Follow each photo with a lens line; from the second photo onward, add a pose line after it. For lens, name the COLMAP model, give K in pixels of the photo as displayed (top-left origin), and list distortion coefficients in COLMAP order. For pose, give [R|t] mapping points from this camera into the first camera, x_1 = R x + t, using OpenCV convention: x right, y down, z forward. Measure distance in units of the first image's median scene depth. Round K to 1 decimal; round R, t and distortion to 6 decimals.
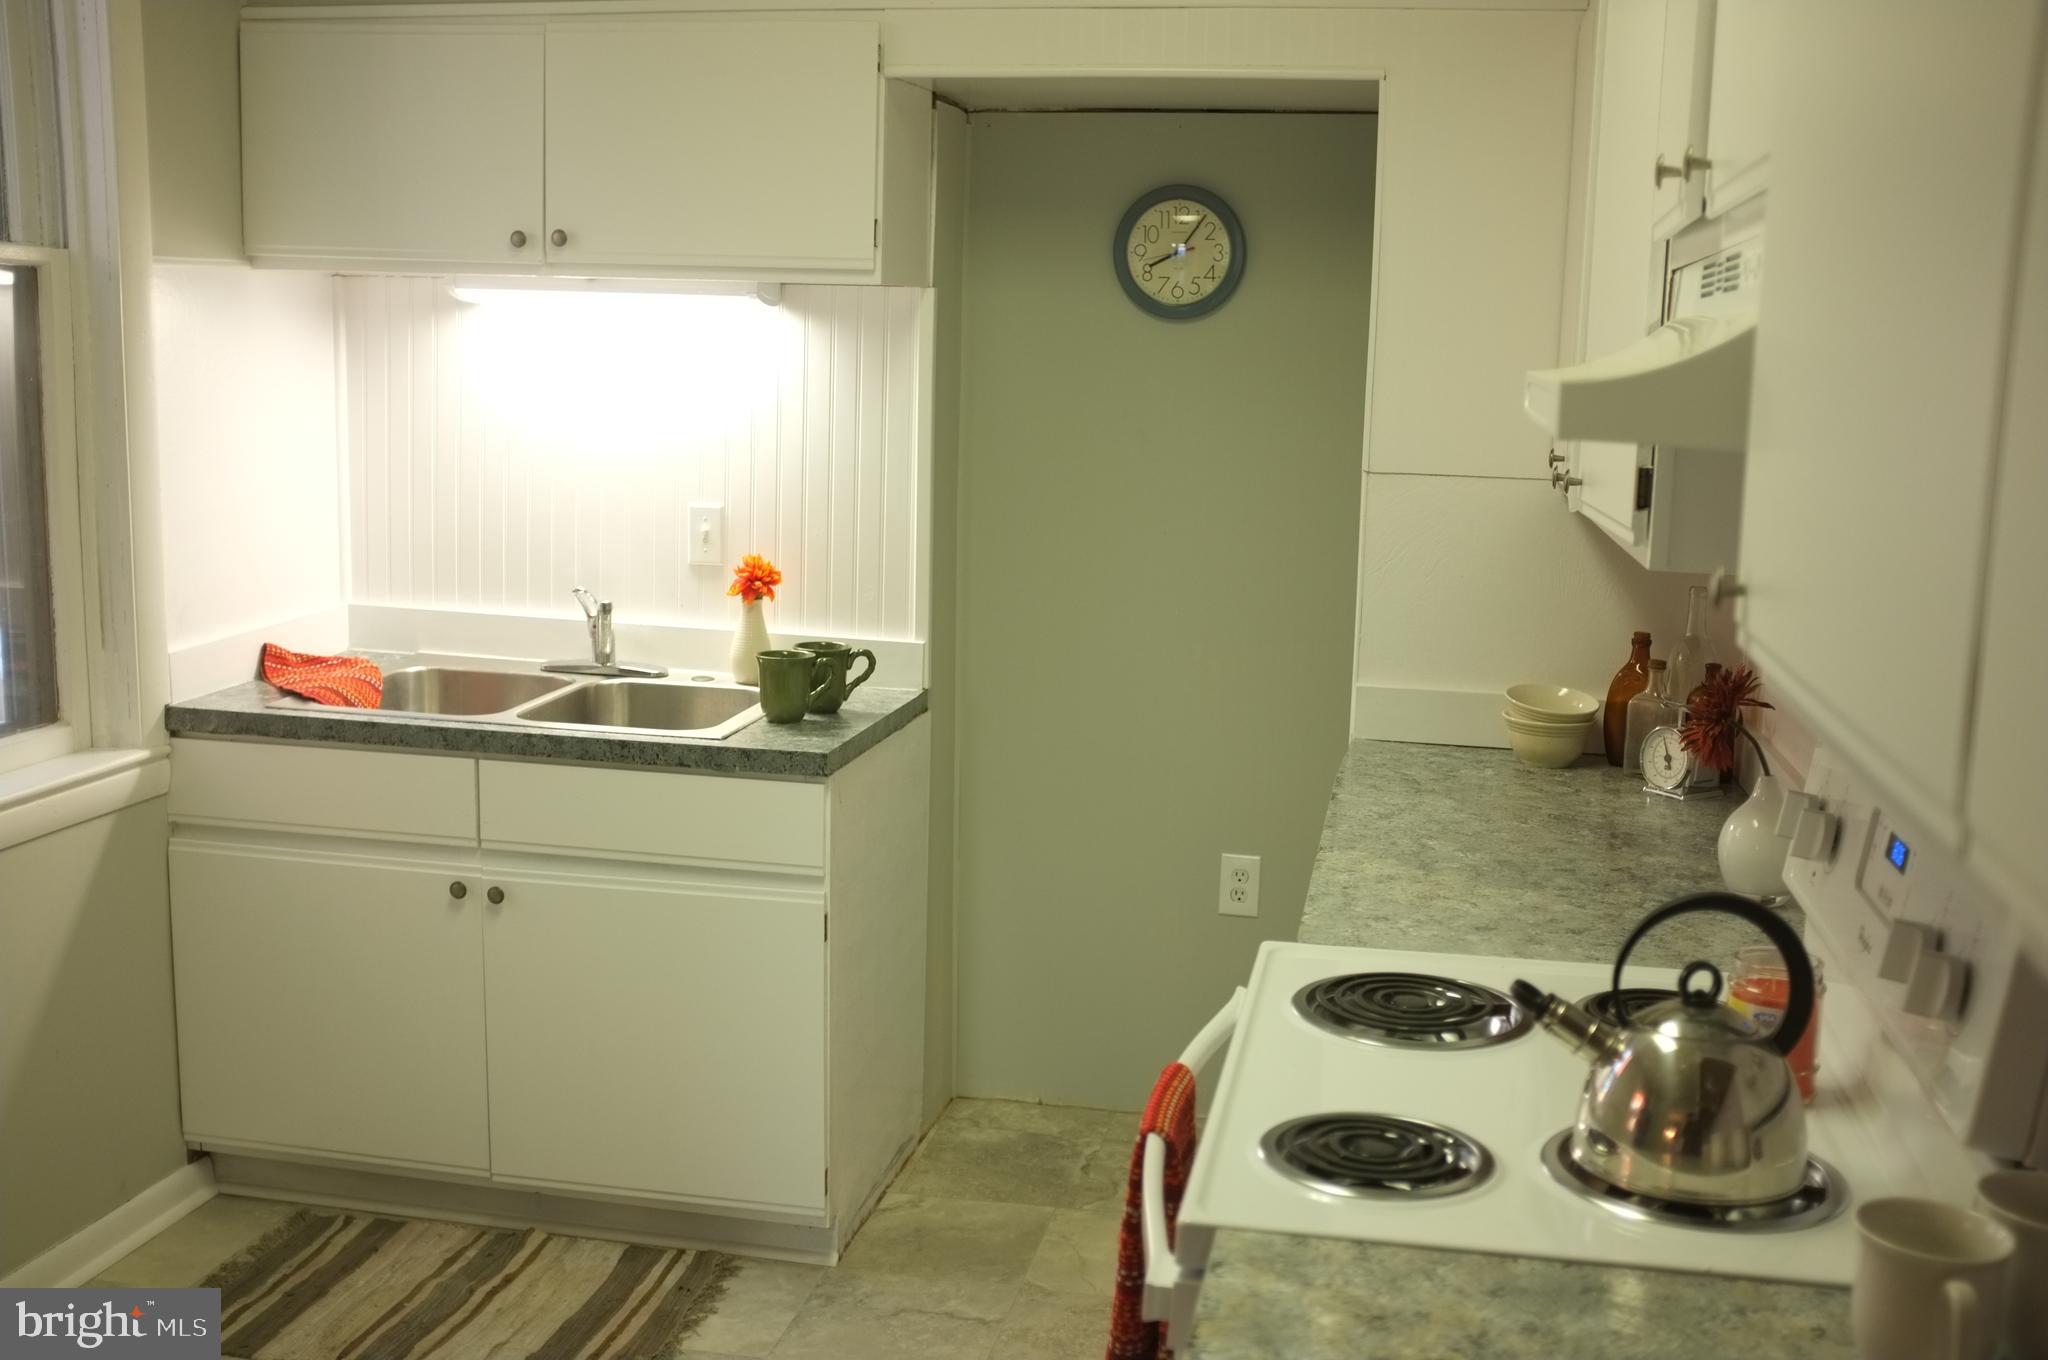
lens RADIAL K [[2056.2, 0, 1024.0], [0, 2056.2, 680.0], [0, 0, 1]] dist [-0.114588, 0.175557]
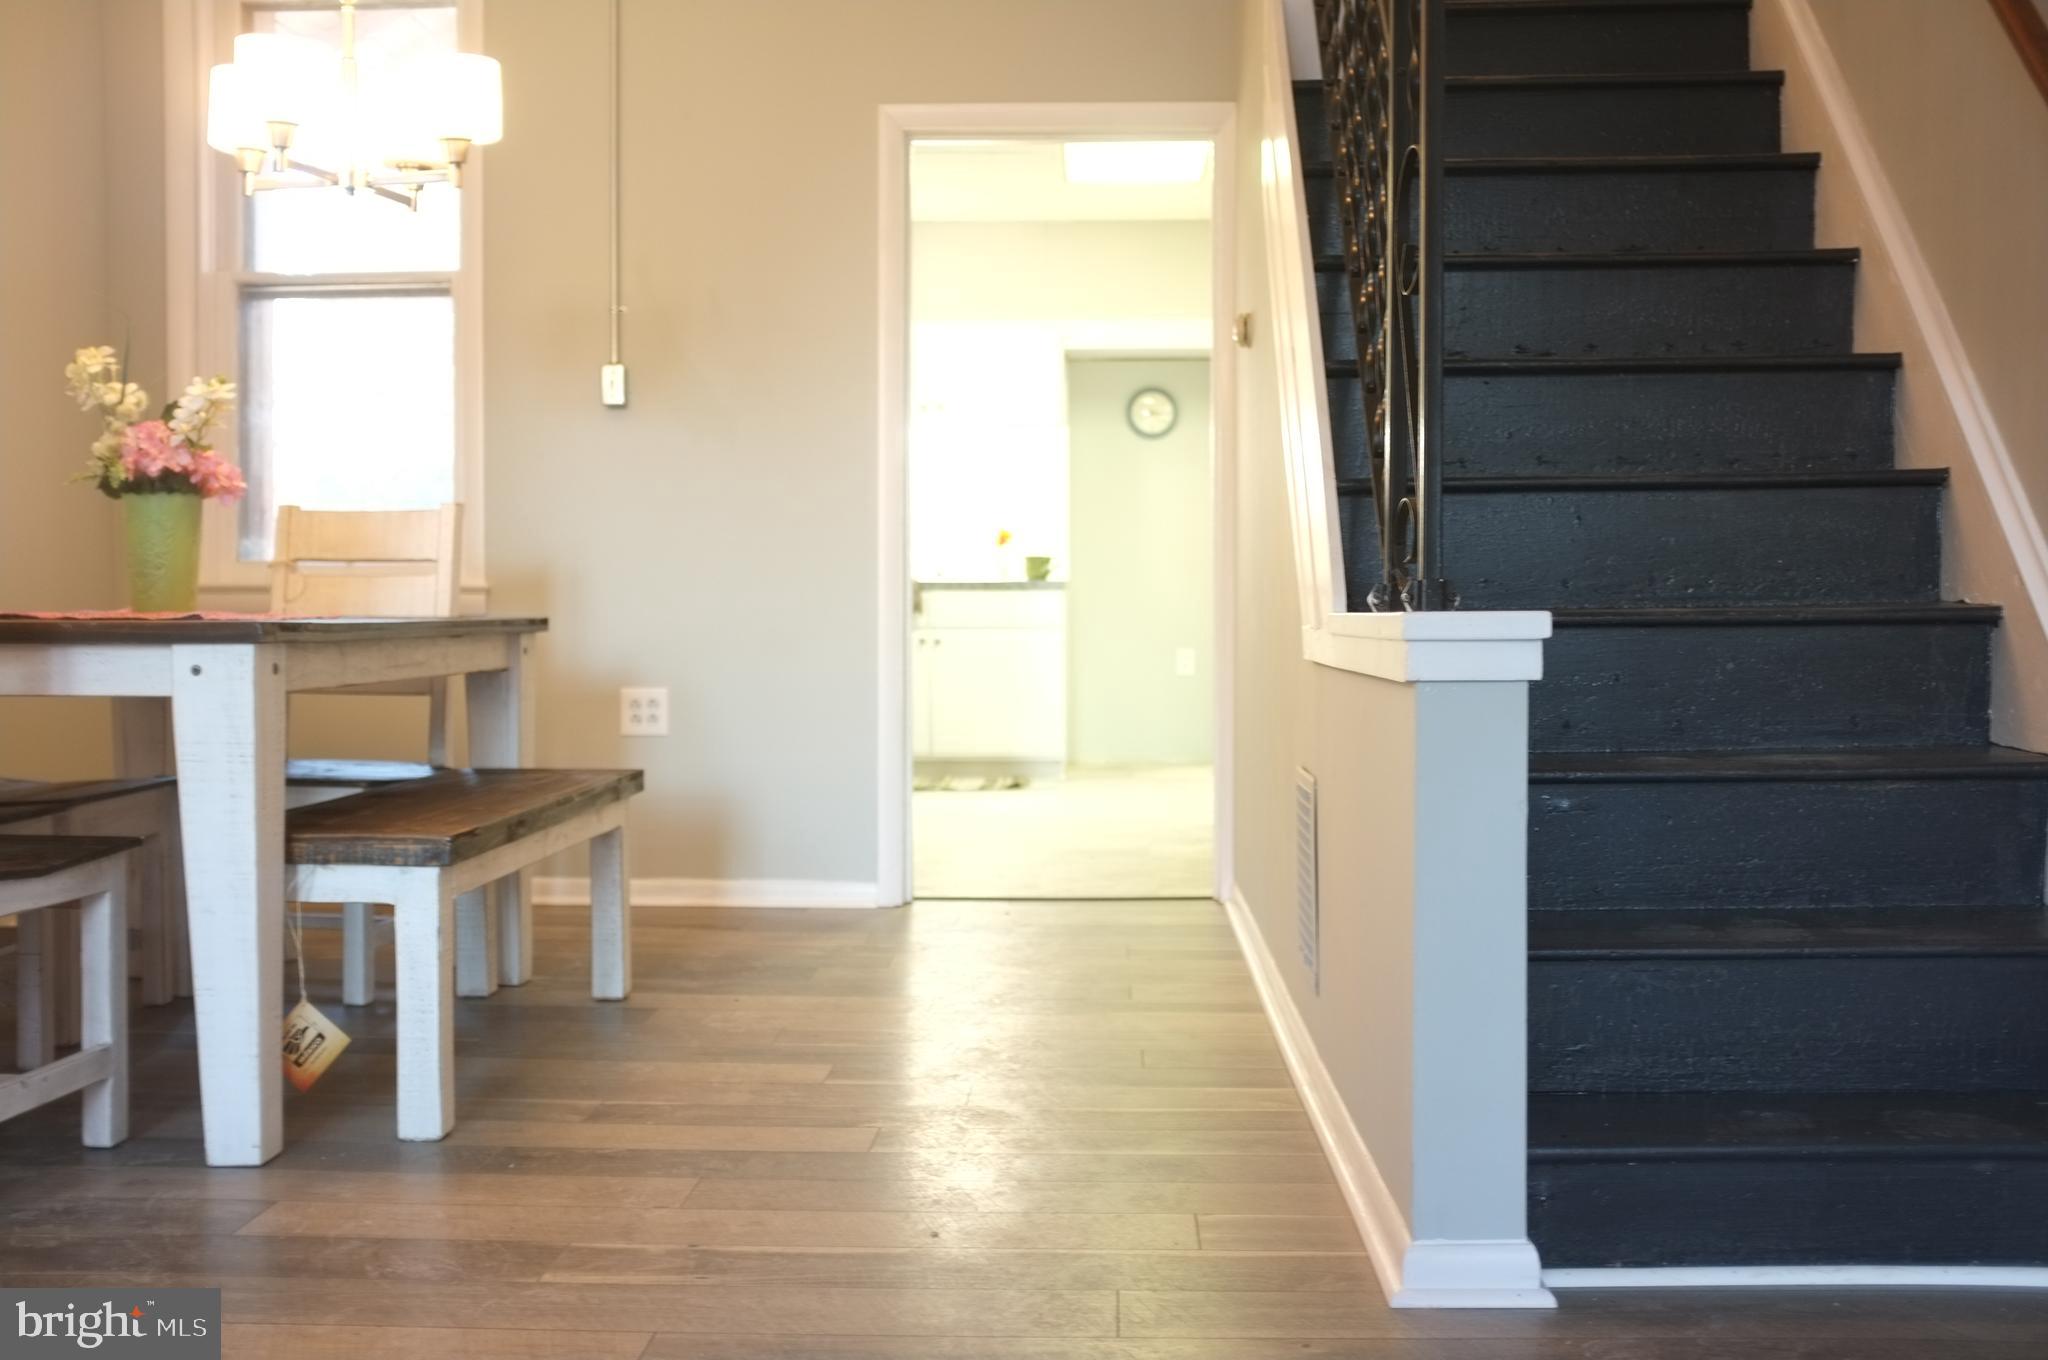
lens RADIAL K [[2056.2, 0, 1024.0], [0, 2056.2, 680.0], [0, 0, 1]] dist [-0.114588, 0.175557]
pose [[0.986577, -0.034334, 0.159648, -0.560973], [0.053647, 0.991529, -0.118286, 0.466592], [-0.154235, 0.125262, 0.980062, -1.623613]]
